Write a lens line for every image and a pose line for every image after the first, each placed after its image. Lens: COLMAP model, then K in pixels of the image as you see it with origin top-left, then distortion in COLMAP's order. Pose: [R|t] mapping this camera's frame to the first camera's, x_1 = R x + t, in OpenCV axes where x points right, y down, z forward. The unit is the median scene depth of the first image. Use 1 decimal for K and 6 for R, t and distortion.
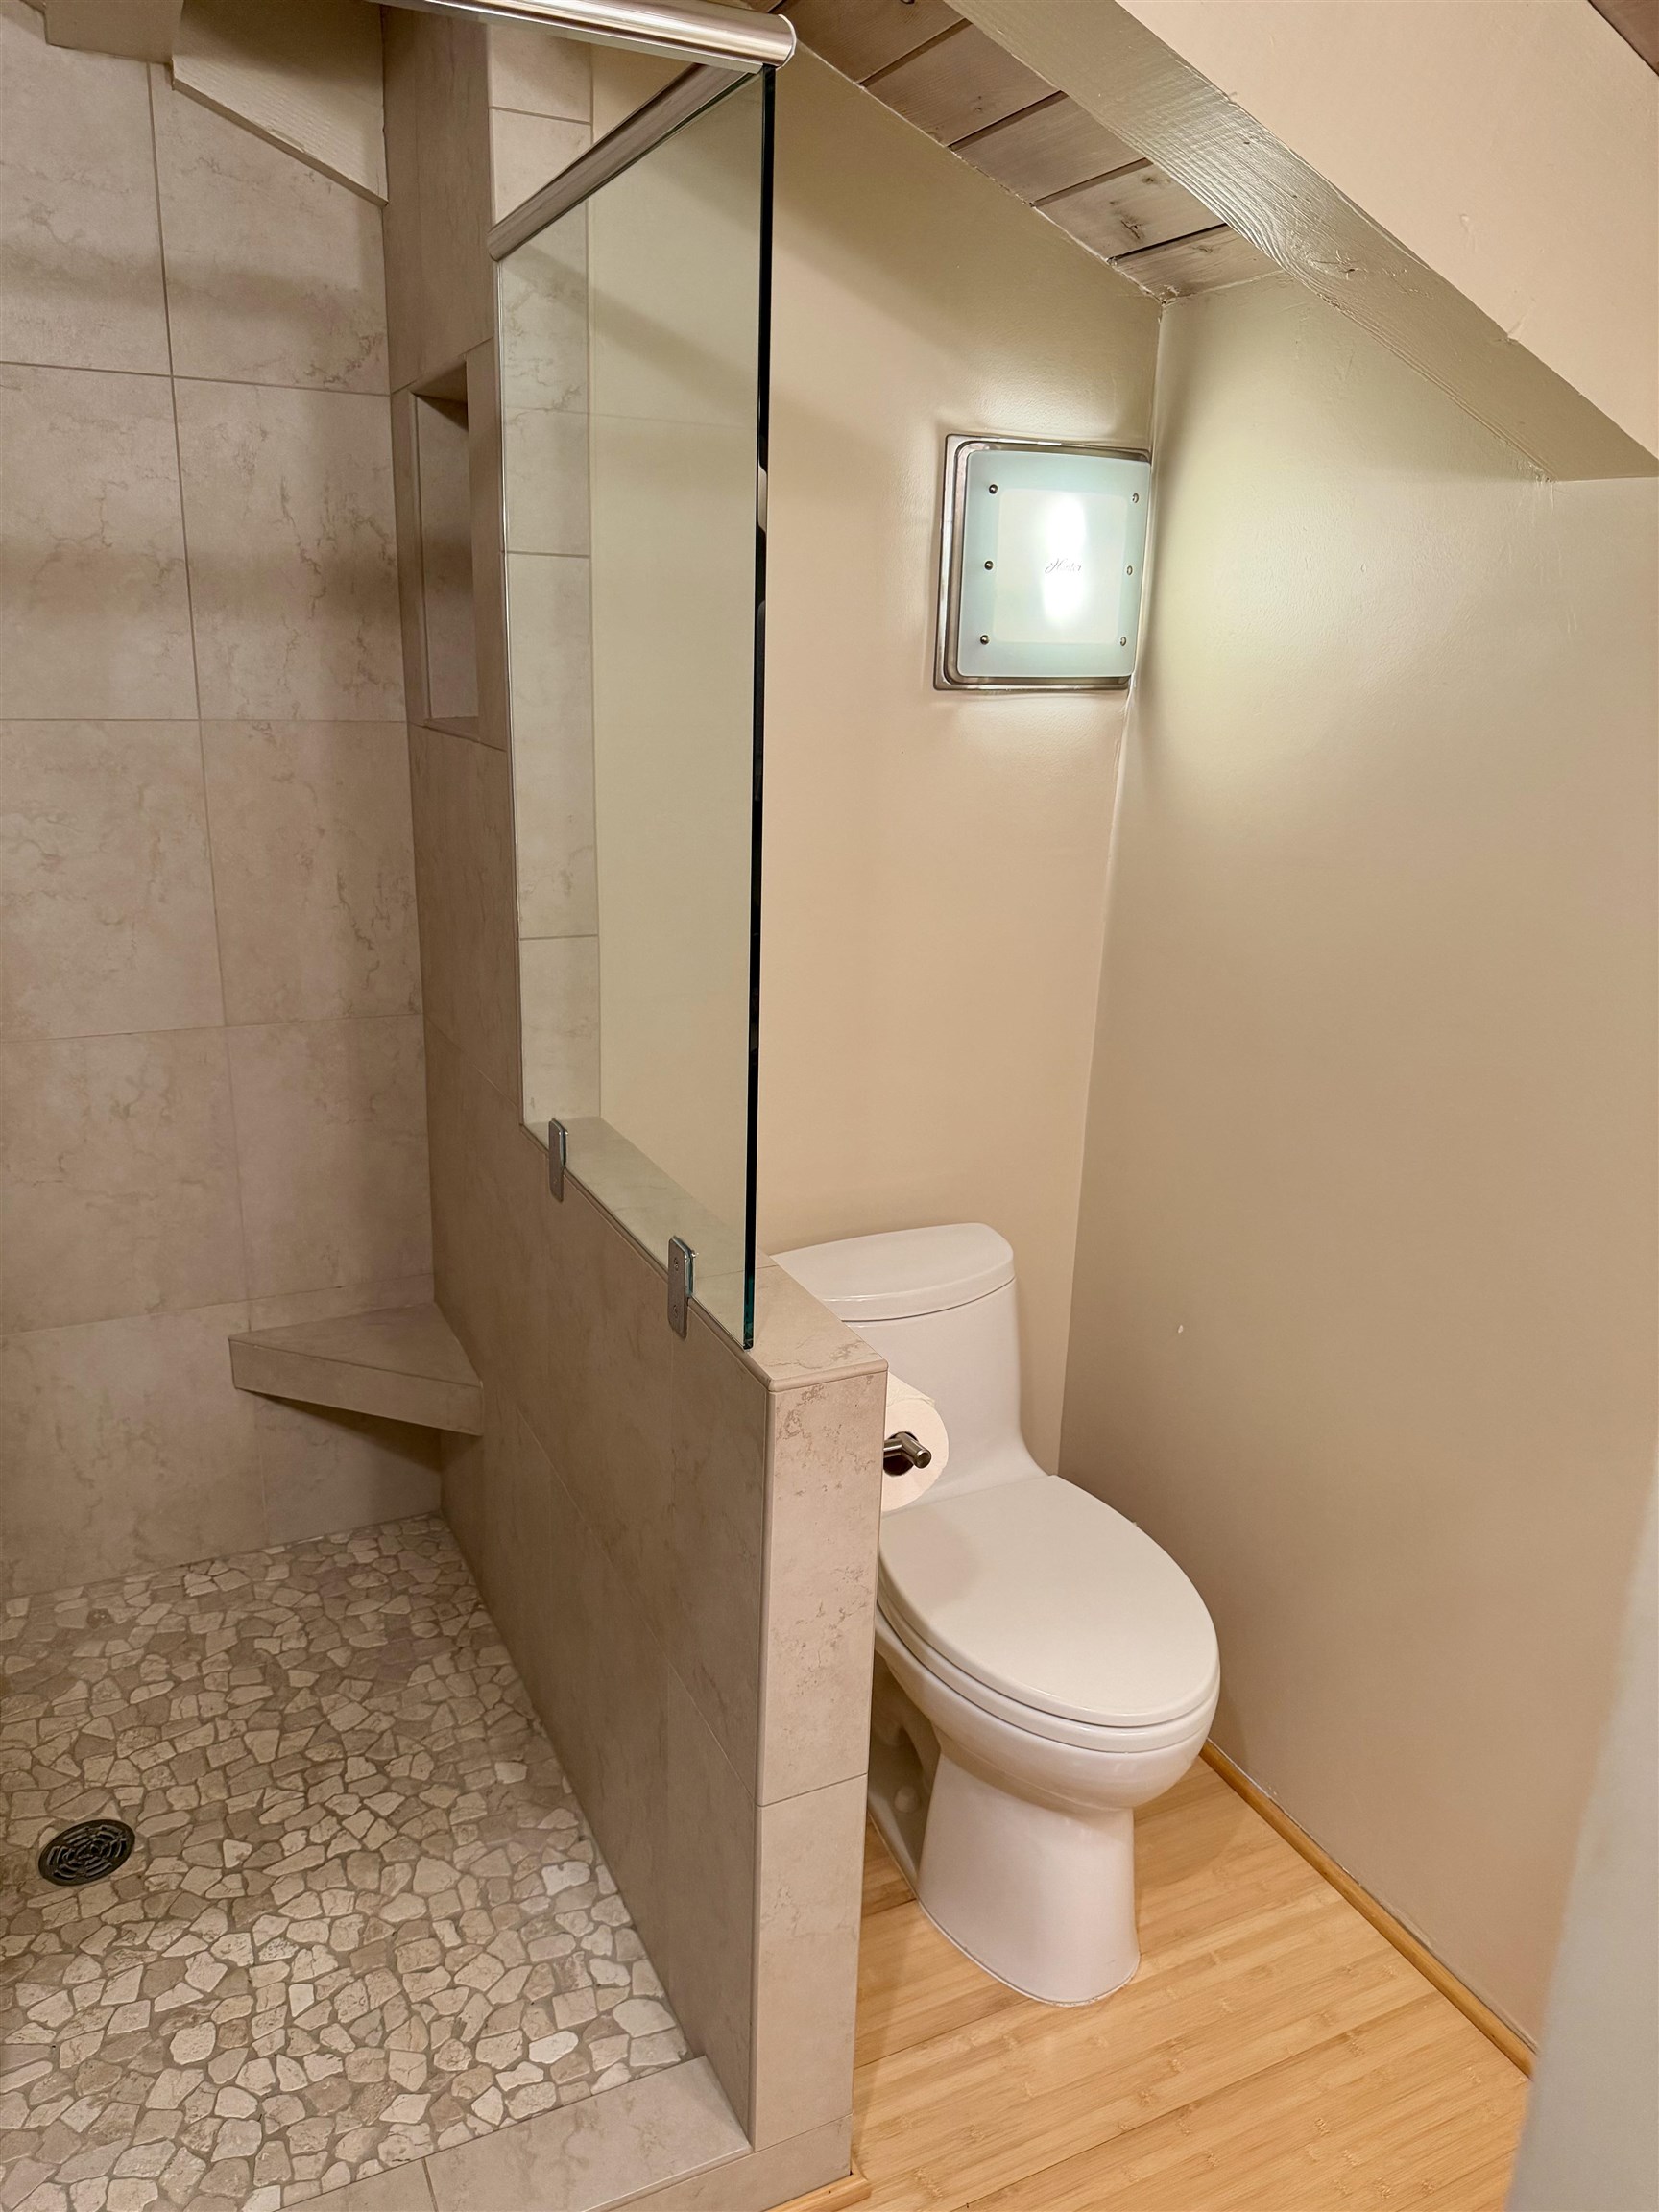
lens RADIAL K [[1547.2, 0, 839.2], [0, 1547.2, 1118.2], [0, 0, 1]] dist [0.047293, -0.071411]
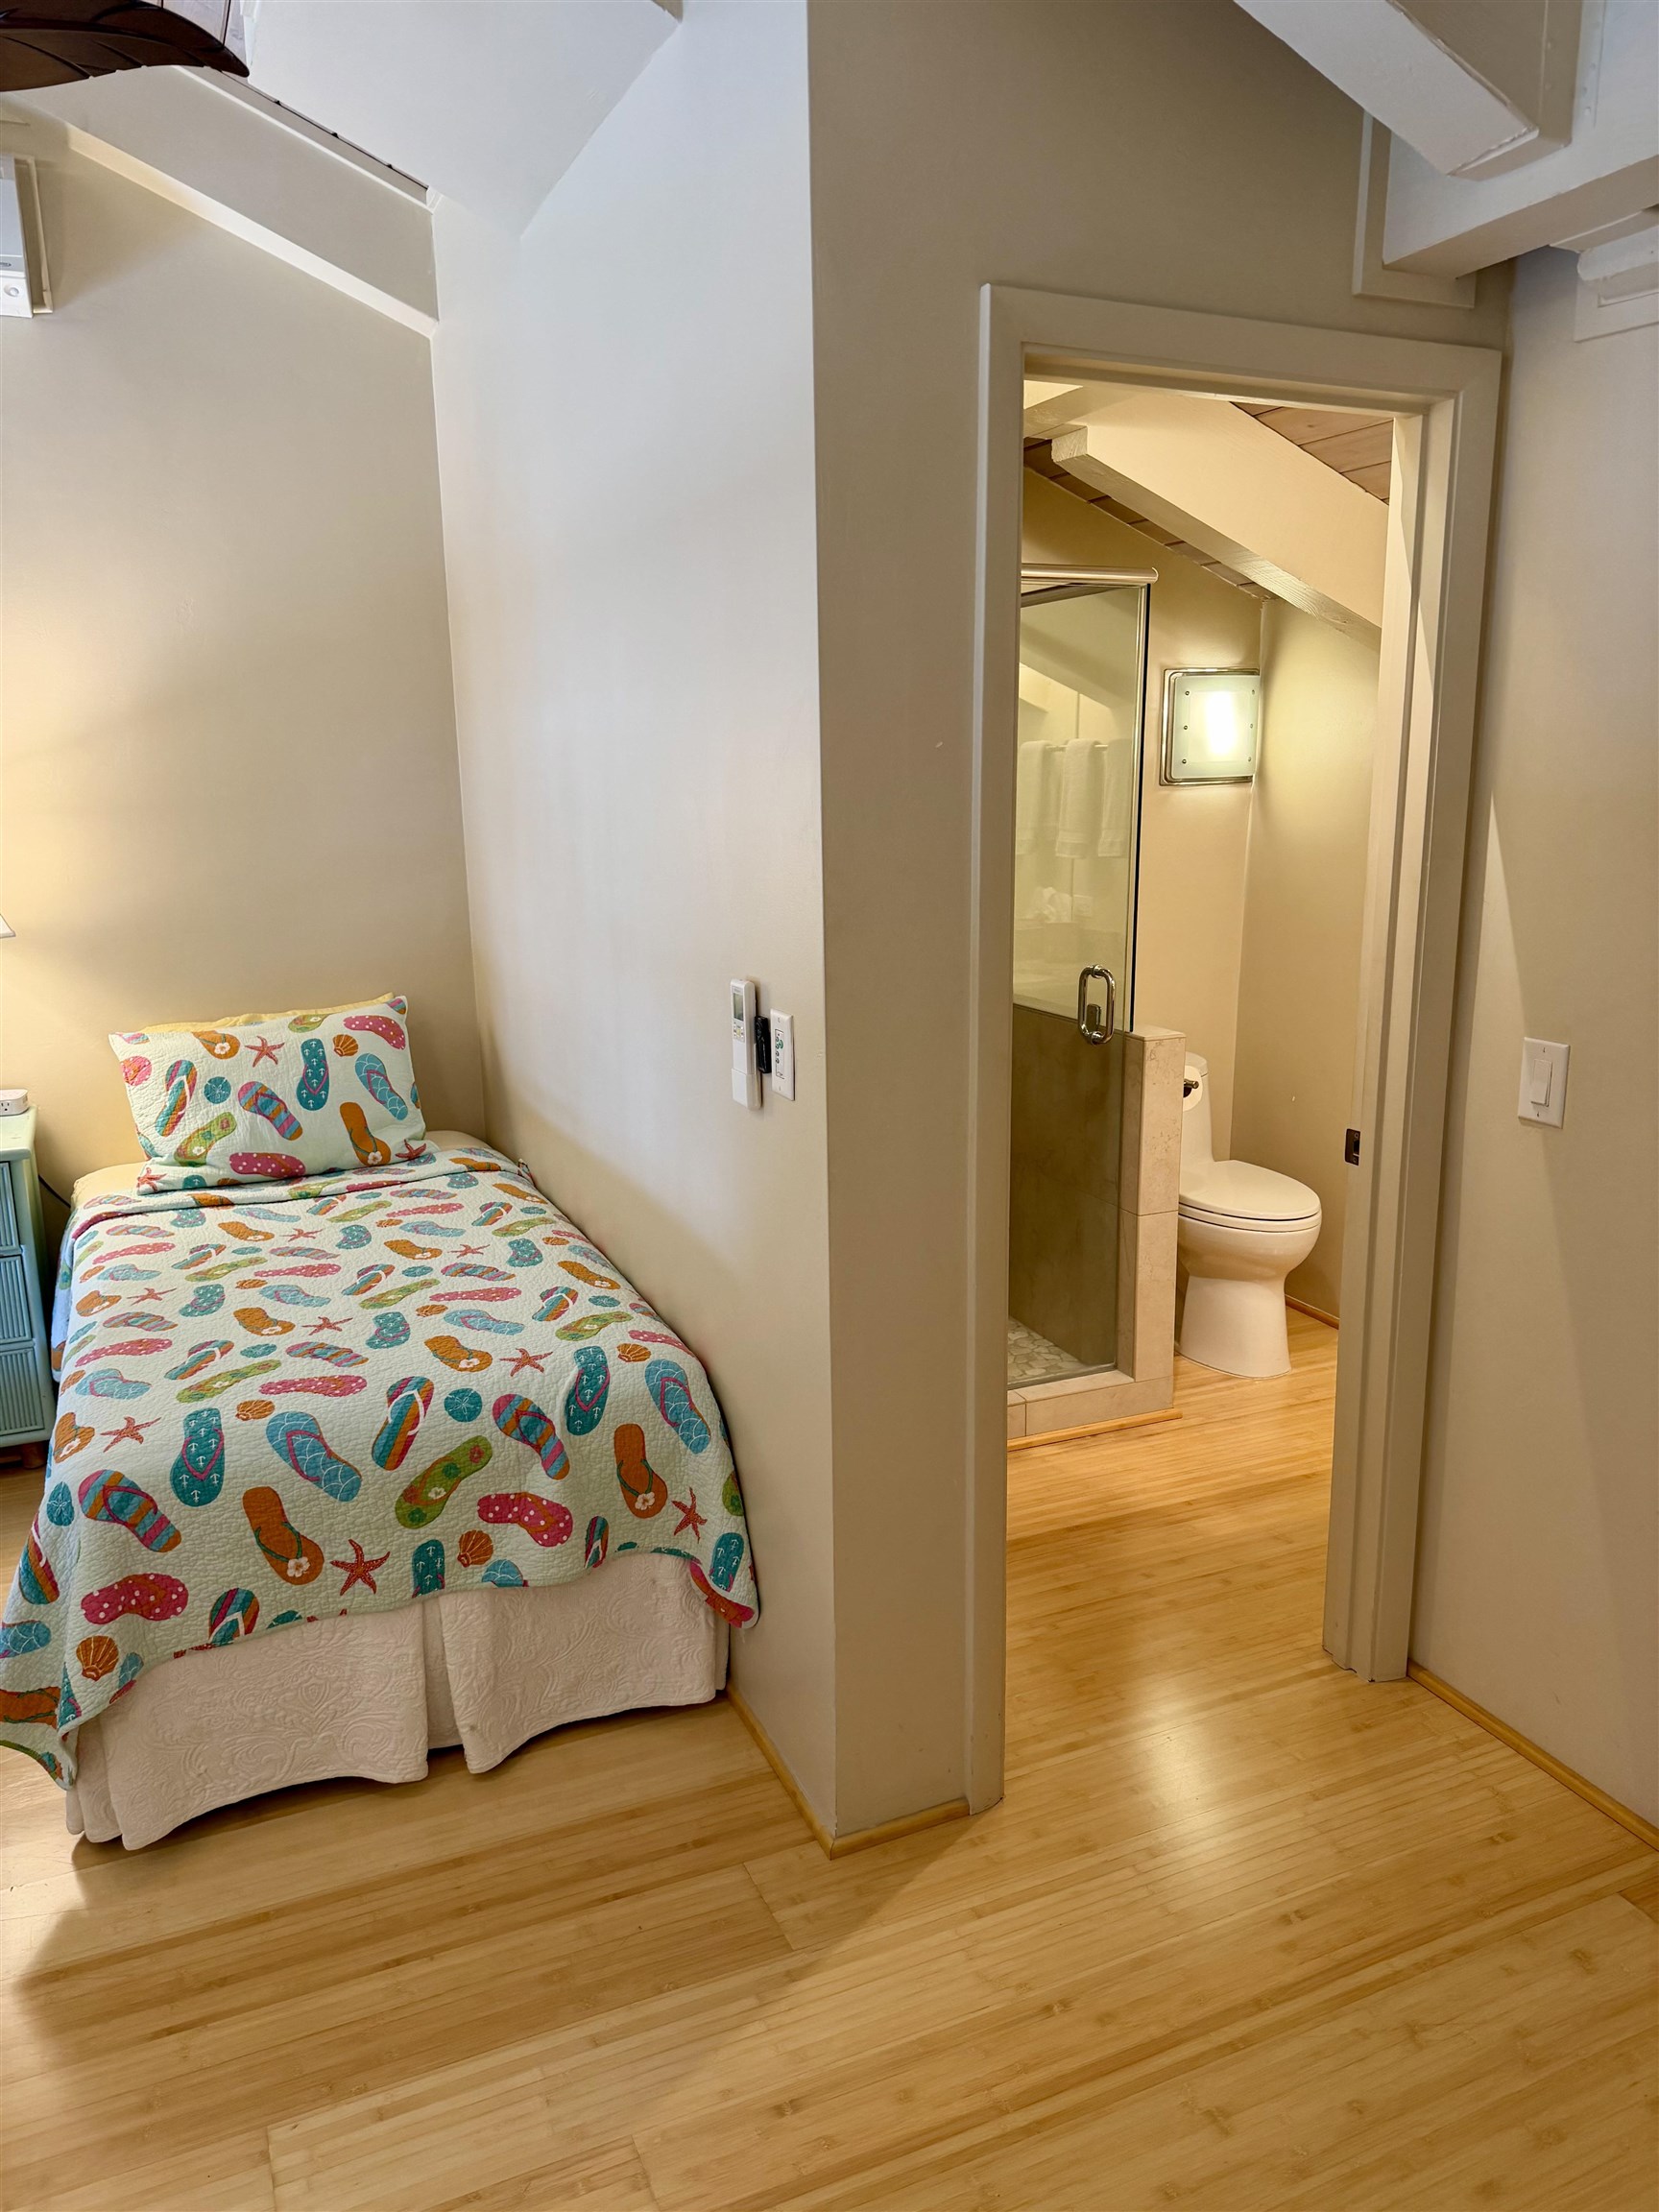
lens RADIAL K [[1547.2, 0, 838.2], [0, 1547.2, 1092.4], [0, 0, 1]] dist [0.047293, -0.071411]
pose [[0.998649, -0.027525, -0.044067, -0.292464], [0.023347, 0.995423, -0.092666, 0.320893], [0.046416, 0.091512, 0.994722, -1.066912]]
